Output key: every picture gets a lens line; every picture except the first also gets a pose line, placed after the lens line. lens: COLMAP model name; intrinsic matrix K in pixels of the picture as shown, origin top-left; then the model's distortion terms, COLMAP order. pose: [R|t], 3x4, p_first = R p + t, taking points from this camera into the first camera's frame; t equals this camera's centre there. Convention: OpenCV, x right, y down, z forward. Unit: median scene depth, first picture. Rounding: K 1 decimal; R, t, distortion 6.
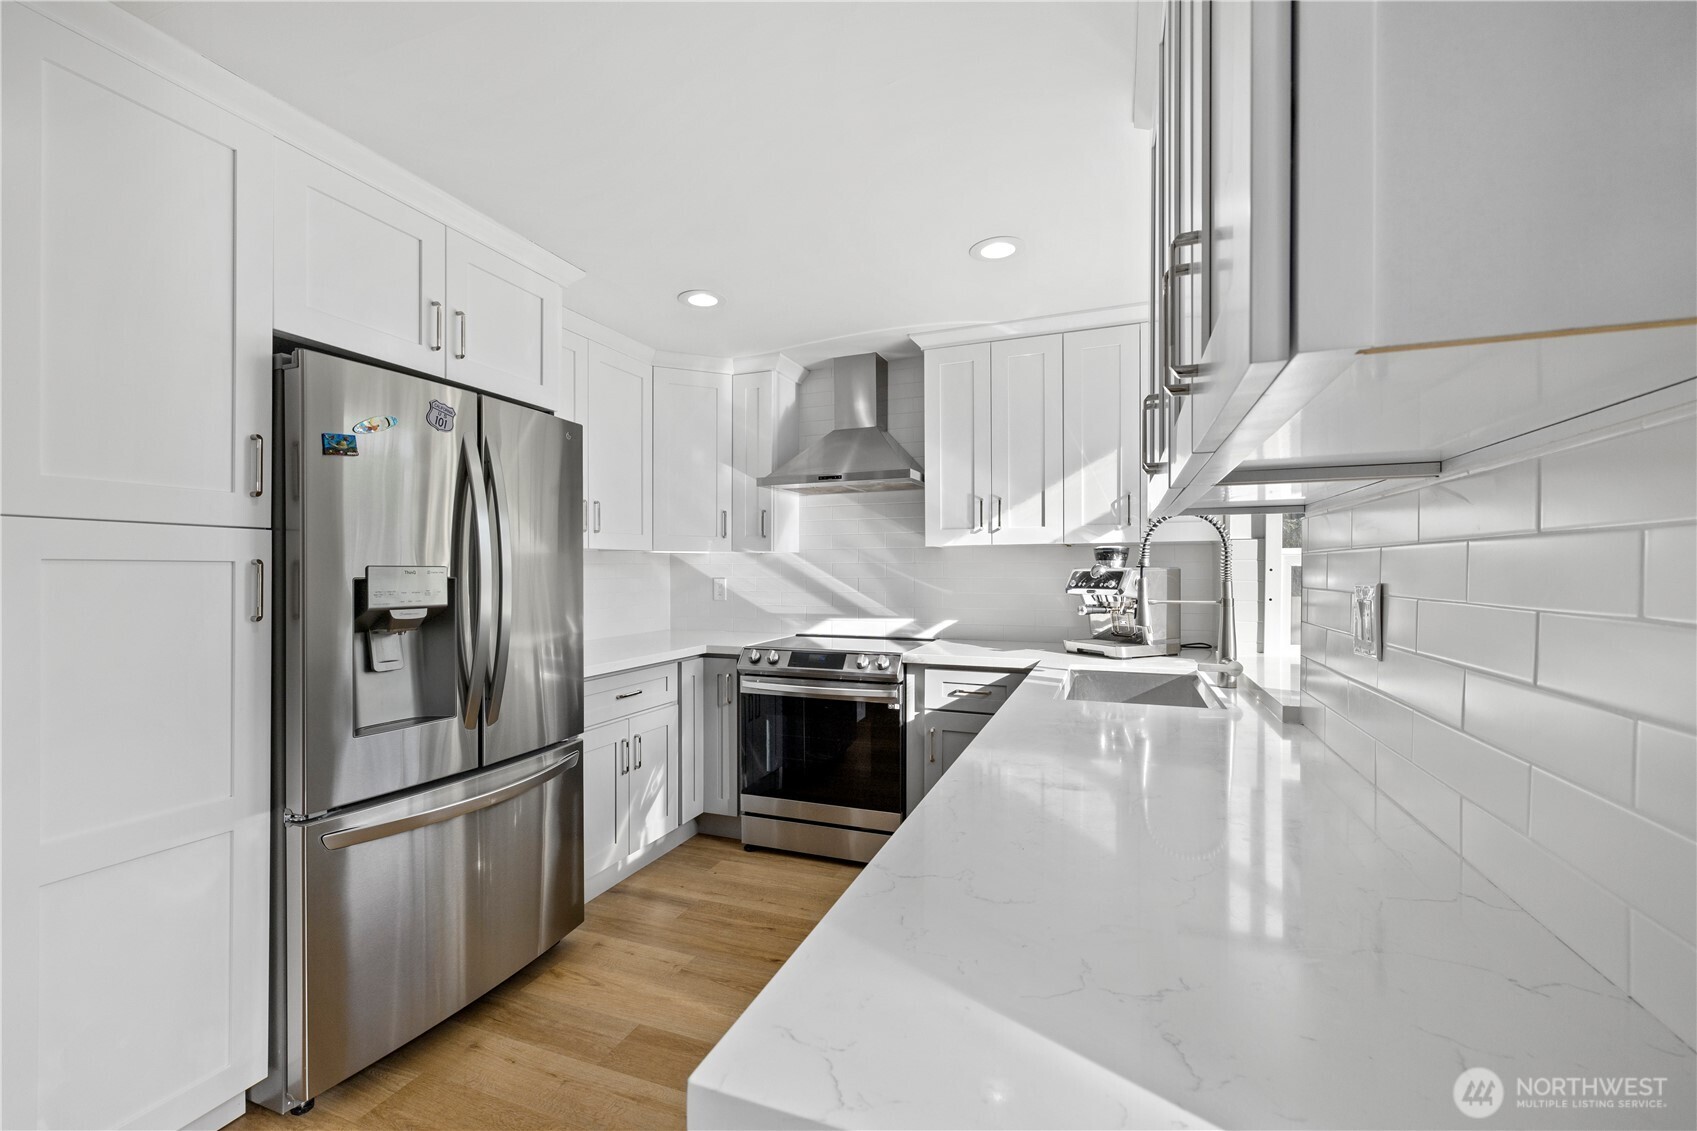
lens RADIAL K [[718.4, 0, 846.2], [0, 718.4, 572.9], [0, 0, 1]] dist [-0.000433, 0.000111]
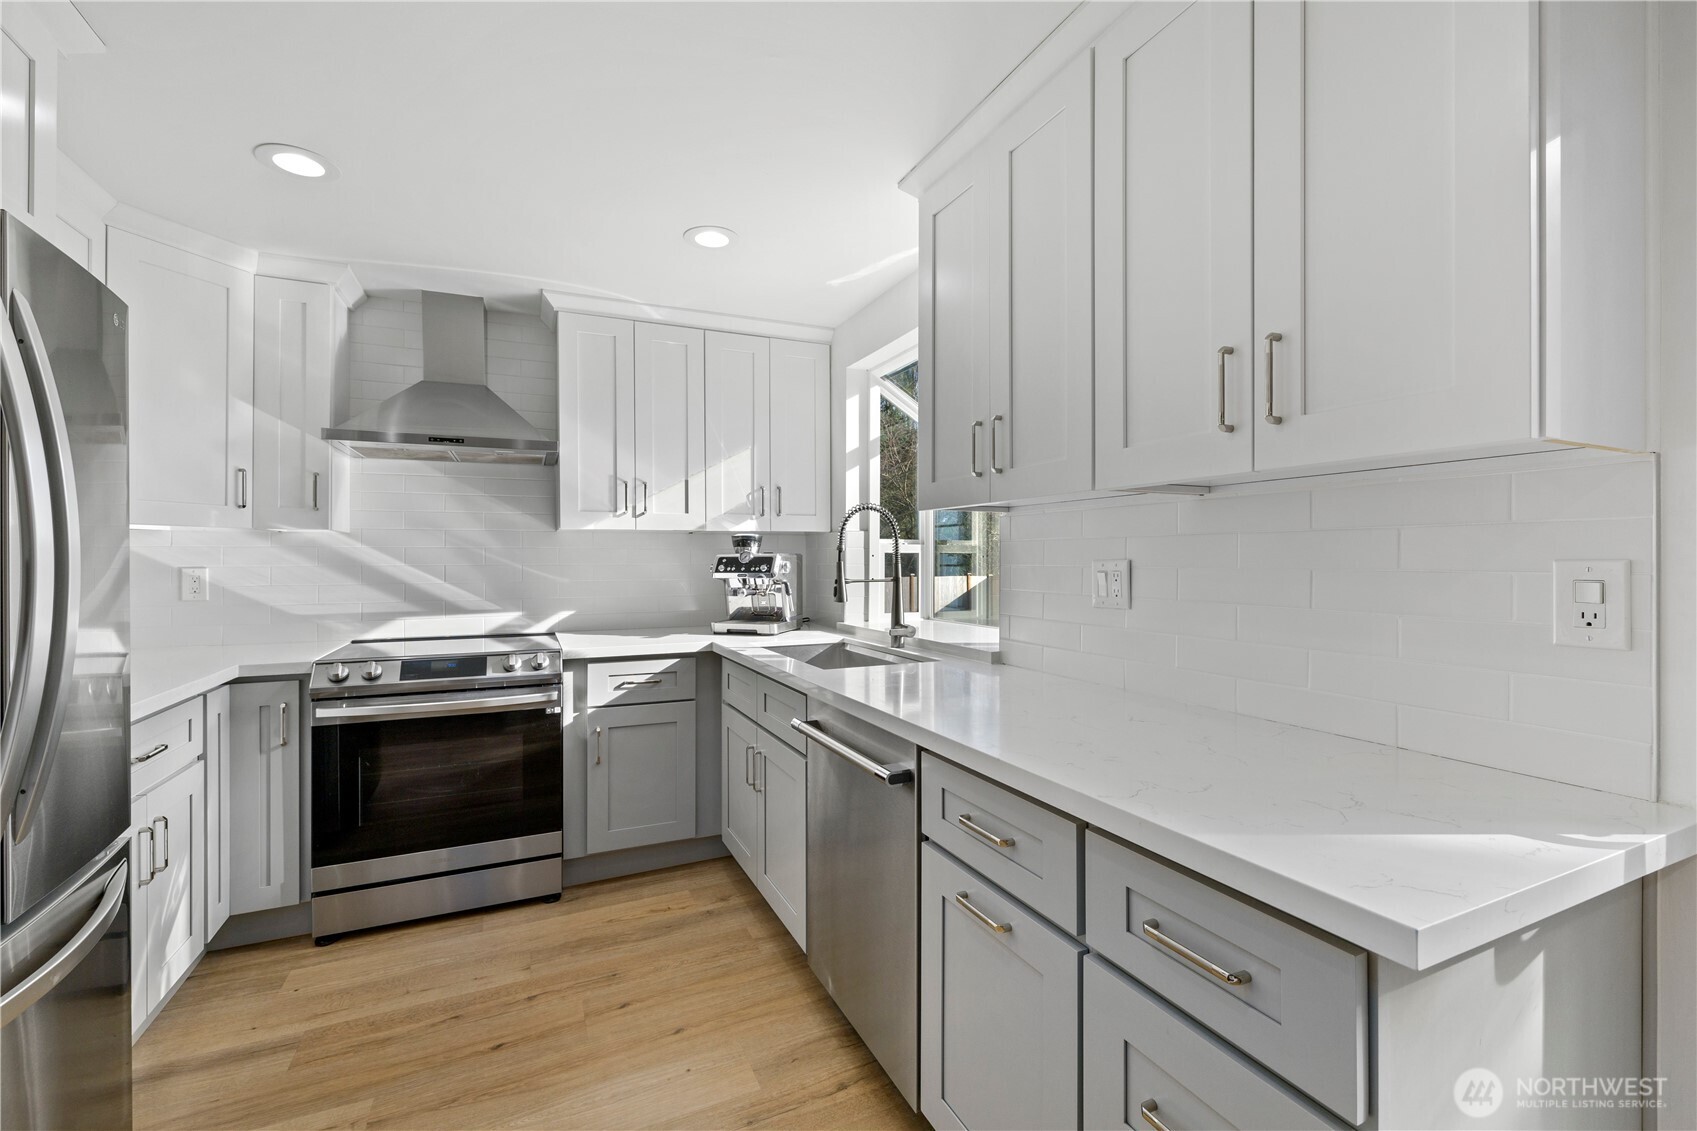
lens RADIAL K [[710.8, 0, 837.9], [0, 710.8, 558.0], [0, 0, 1]] dist [0.000643, 0.000363]
pose [[0.698740, 0.001419, 0.715374, -0.308434], [0.004139, 0.999973, -0.006026, 0.006408], [-0.715364, 0.007171, 0.698716, 0.141317]]
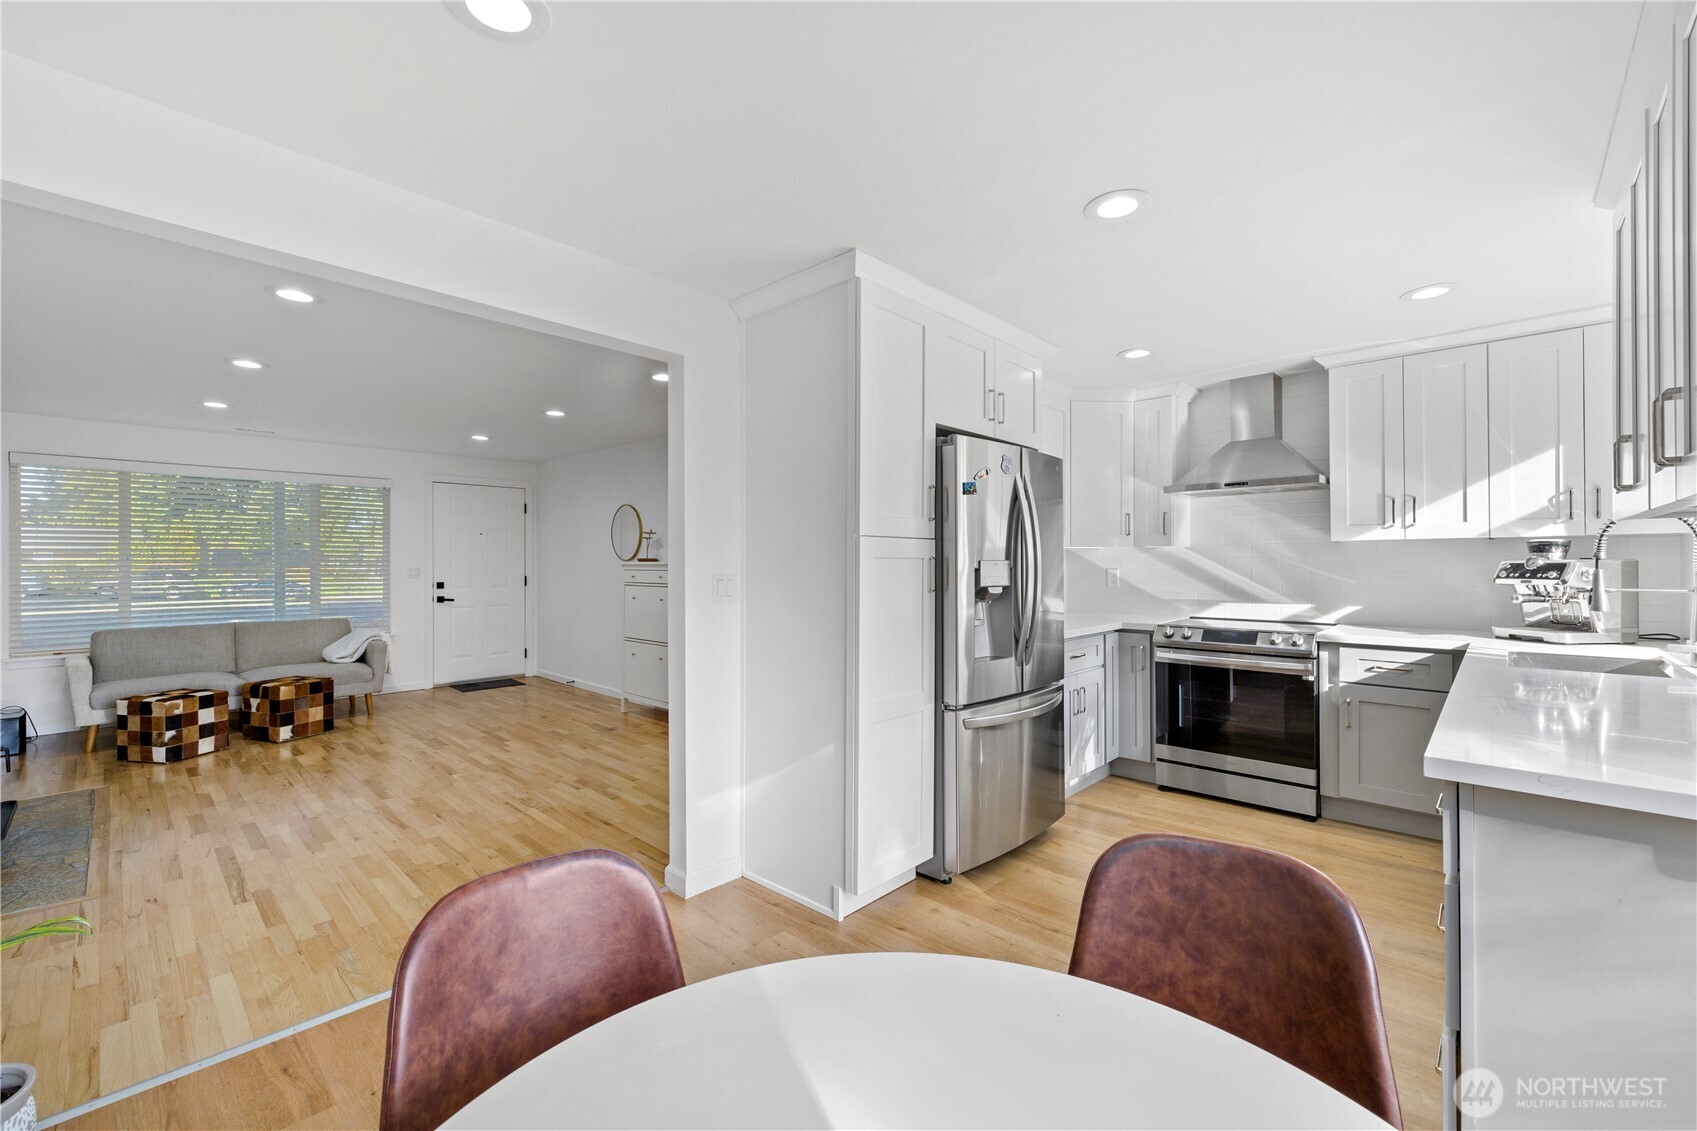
lens RADIAL K [[710.8, 0, 837.9], [0, 710.8, 558.0], [0, 0, 1]] dist [0.000643, 0.000363]
pose [[0.924972, -0.003052, -0.380024, -0.200091], [-0.000155, 0.999965, -0.008407, -0.000524], [0.380036, 0.007835, 0.924938, -0.365646]]
